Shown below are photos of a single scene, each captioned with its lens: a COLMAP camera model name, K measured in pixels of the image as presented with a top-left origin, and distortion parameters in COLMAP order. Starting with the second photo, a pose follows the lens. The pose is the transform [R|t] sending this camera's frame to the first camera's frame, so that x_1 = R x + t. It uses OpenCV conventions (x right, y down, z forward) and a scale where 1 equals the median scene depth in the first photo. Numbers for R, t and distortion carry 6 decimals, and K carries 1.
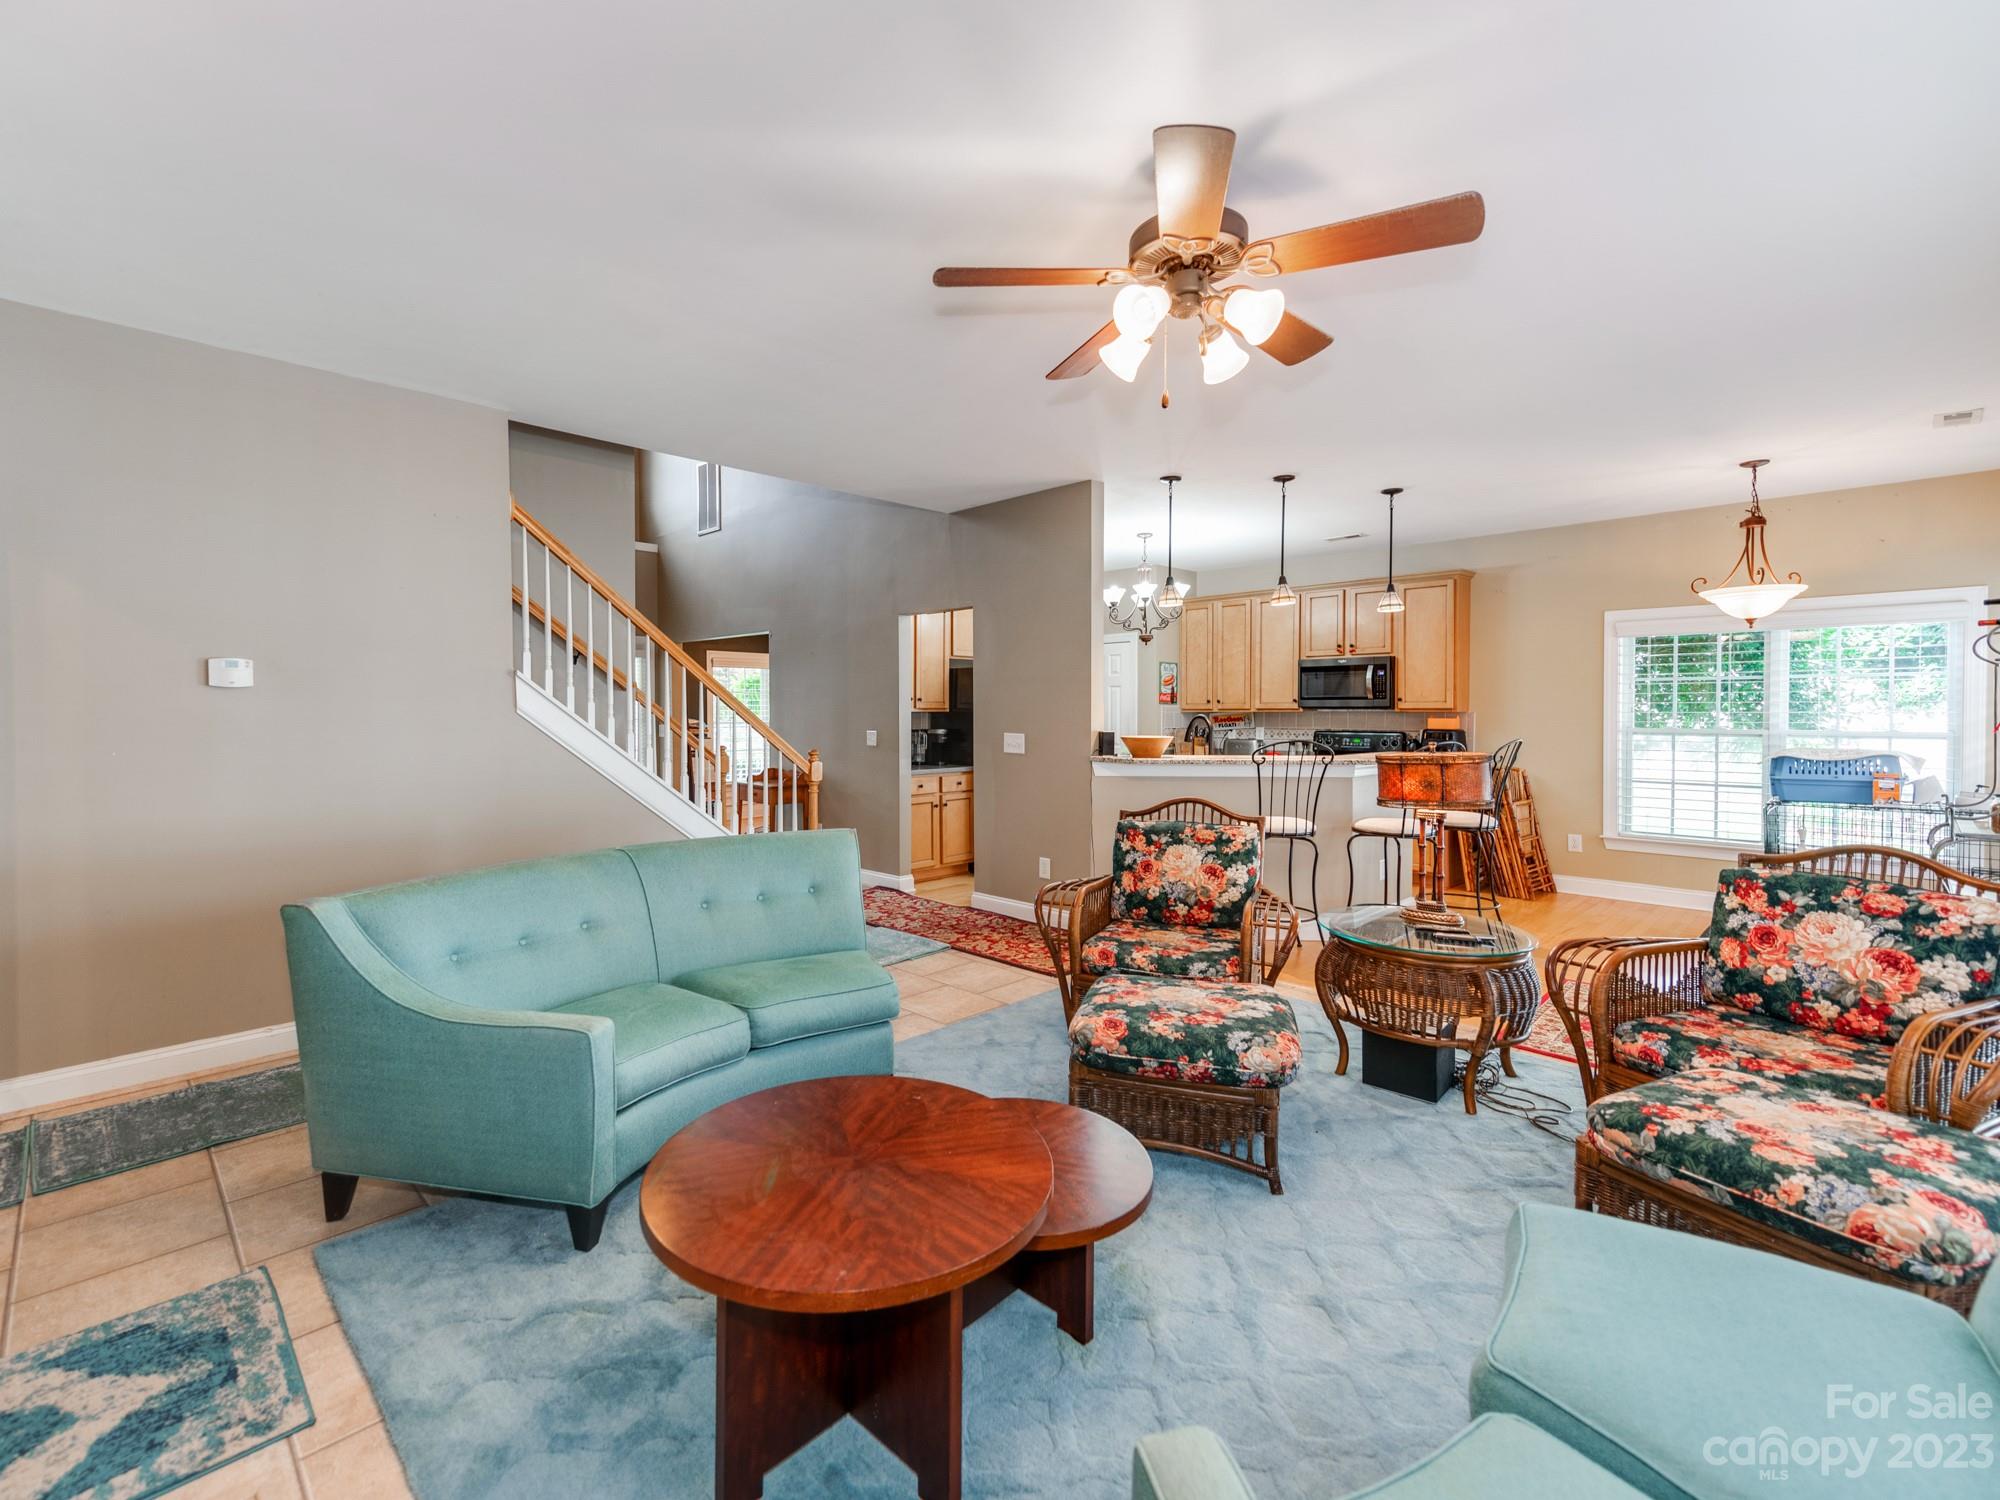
lens RADIAL K [[885.5, 0, 997.3], [0, 885.5, 720.1], [0, 0, 1]] dist [0.019006, -0.000666]
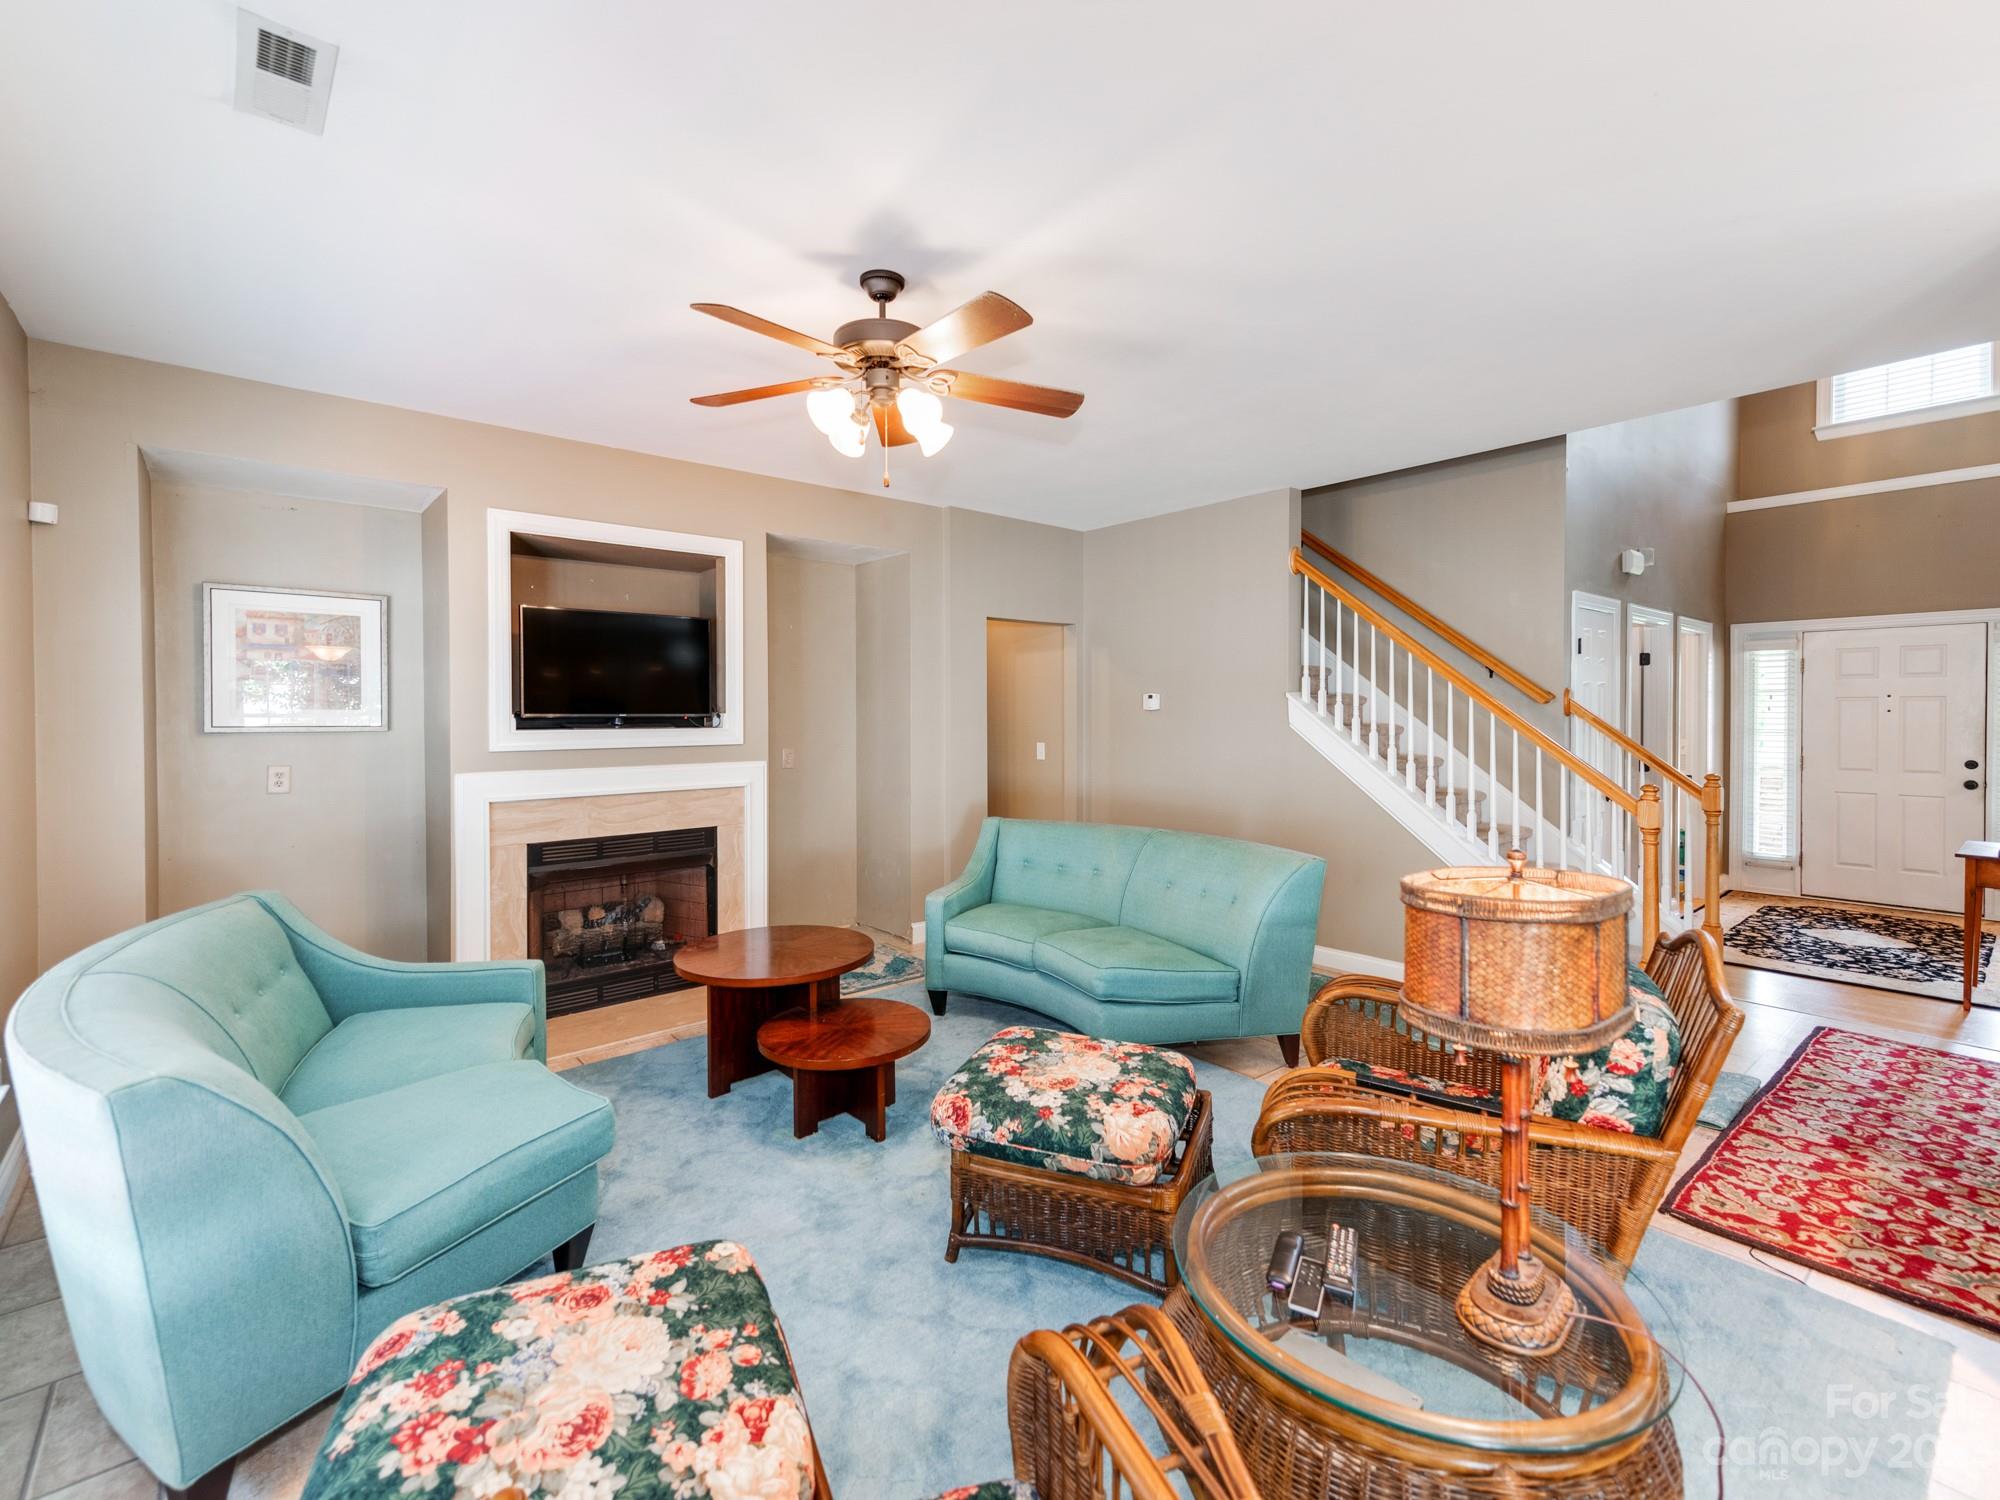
lens RADIAL K [[919.5, 0, 998.0], [0, 919.5, 720.0], [0, 0, 1]] dist [0.017243, -0.000220]
pose [[-0.091560, 0.012034, -0.995727, 1.230985], [-0.015623, 0.999787, 0.013520, -0.051738], [0.995677, 0.016794, -0.091353, 1.086390]]
